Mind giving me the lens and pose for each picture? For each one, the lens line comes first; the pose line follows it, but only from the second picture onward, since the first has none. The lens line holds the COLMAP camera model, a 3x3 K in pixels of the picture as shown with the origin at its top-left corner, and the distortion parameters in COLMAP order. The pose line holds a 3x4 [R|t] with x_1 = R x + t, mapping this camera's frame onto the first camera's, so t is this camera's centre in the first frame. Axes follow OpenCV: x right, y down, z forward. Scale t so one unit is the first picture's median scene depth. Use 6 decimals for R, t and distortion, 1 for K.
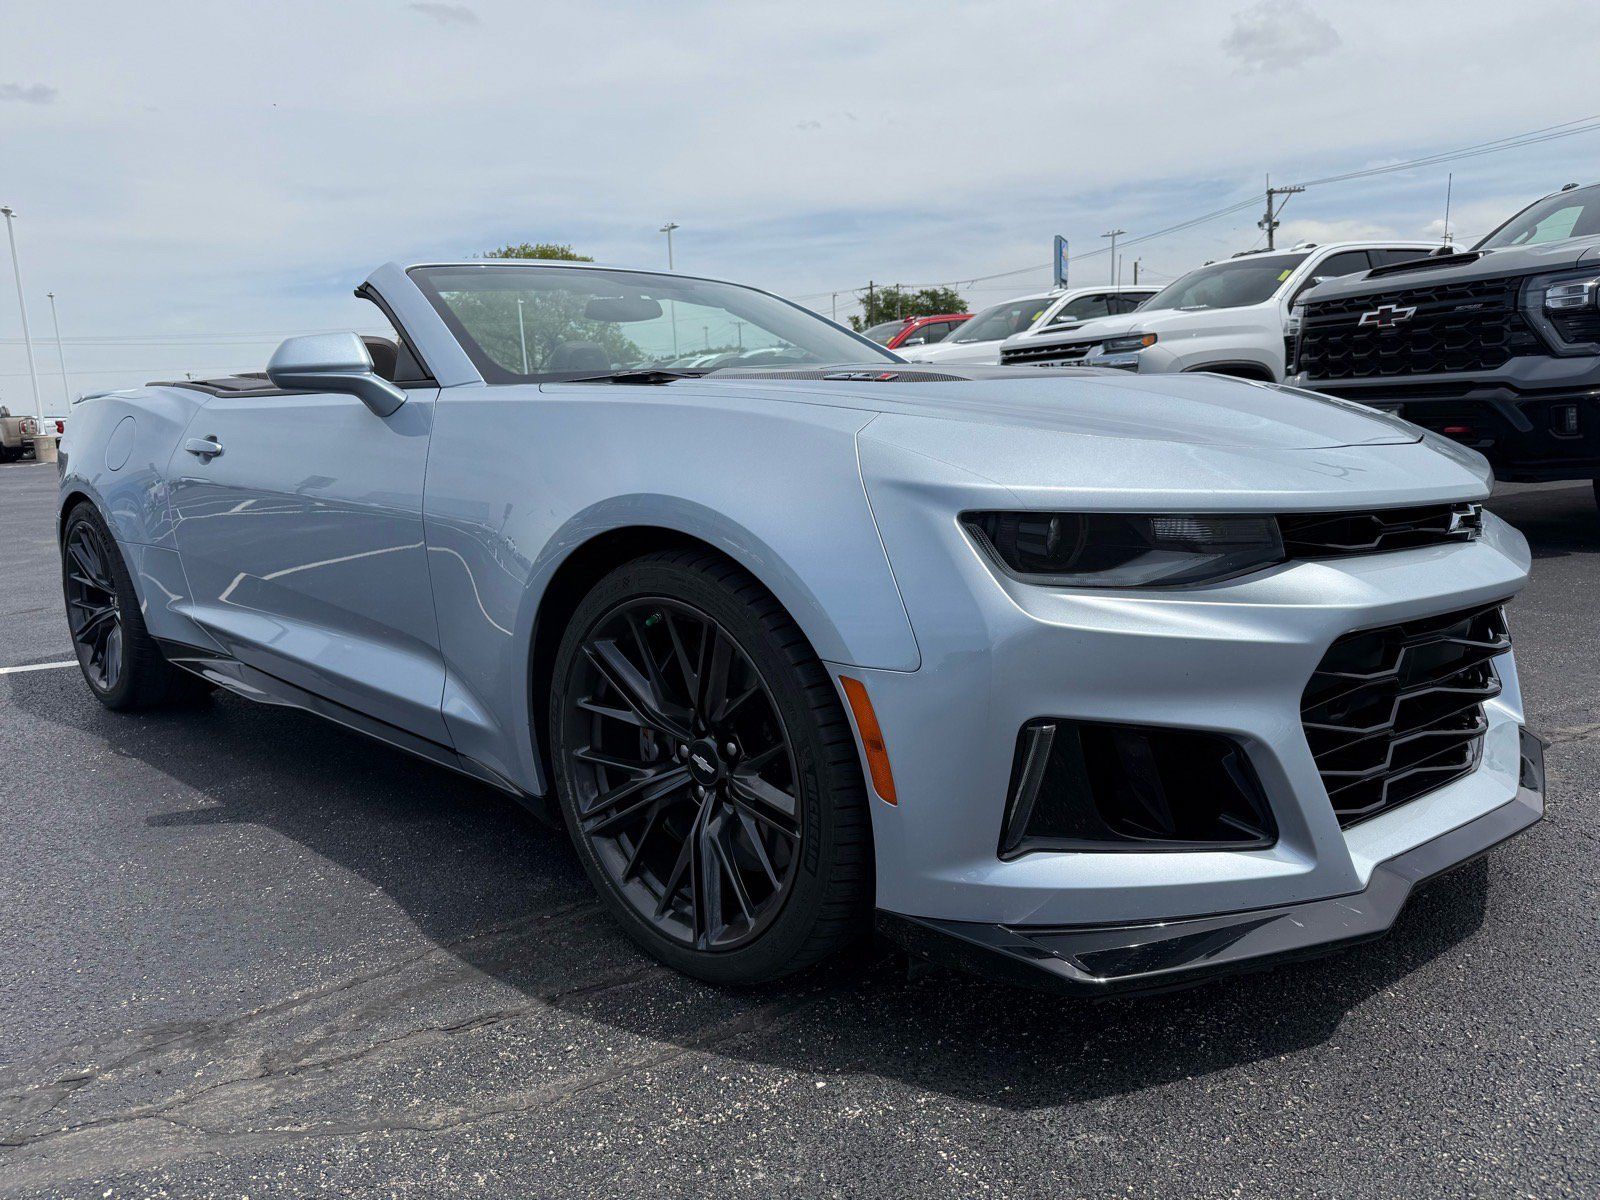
lens RADIAL K [[1136.5, 0, 794.4], [0, 1136.5, 602.9], [0, 0, 1]] dist [0.007991, -0.017653]
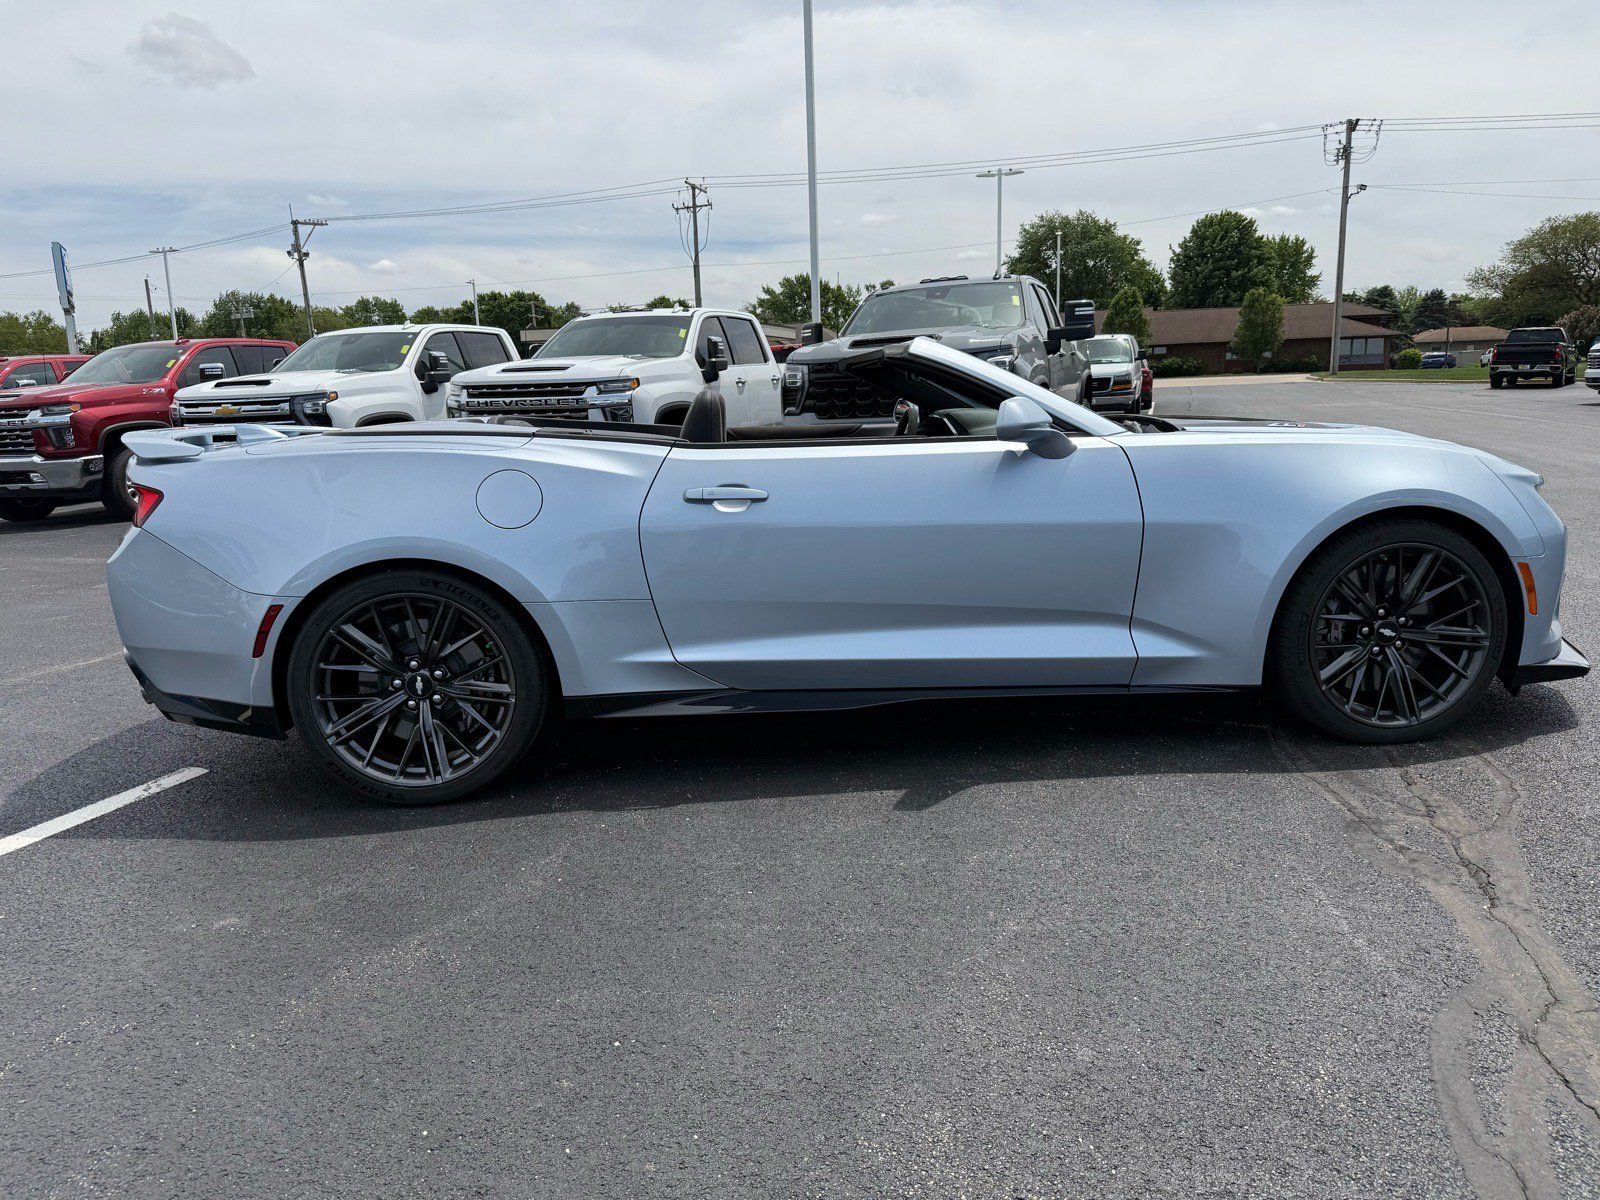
lens RADIAL K [[1136.5, 0, 792.8], [0, 1136.5, 593.2], [0, 0, 1]] dist [0.007991, -0.017653]
pose [[0.674542, -0.112615, 0.729596, -1.984910], [0.134598, 0.990492, 0.028444, -0.105325], [-0.725863, 0.079015, 0.683286, 0.379257]]
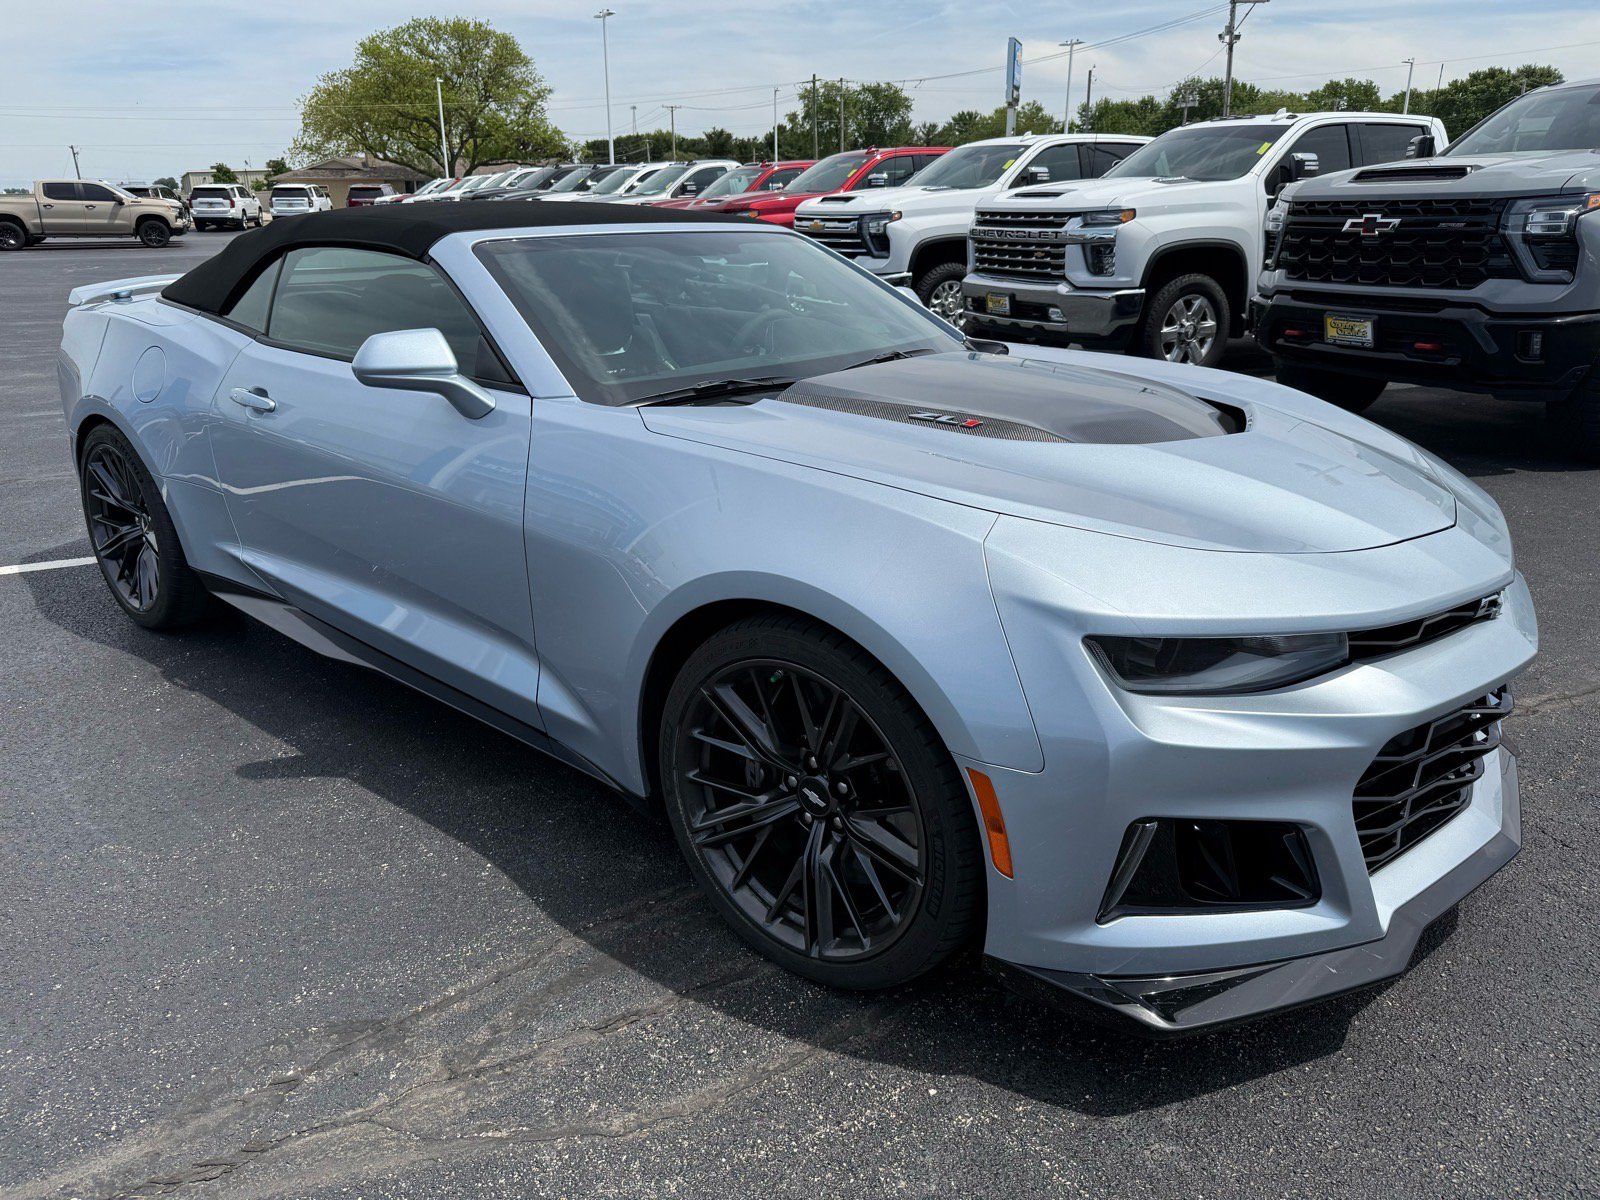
lens RADIAL K [[1136.5, 0, 786.1], [0, 1136.5, 597.8], [0, 0, 1]] dist [0.007991, -0.017653]
pose [[0.998078, 0.019205, 0.058918, -0.163882], [-0.028325, 0.987017, 0.158100, -0.214631], [-0.055117, -0.159465, 0.985664, -0.073343]]
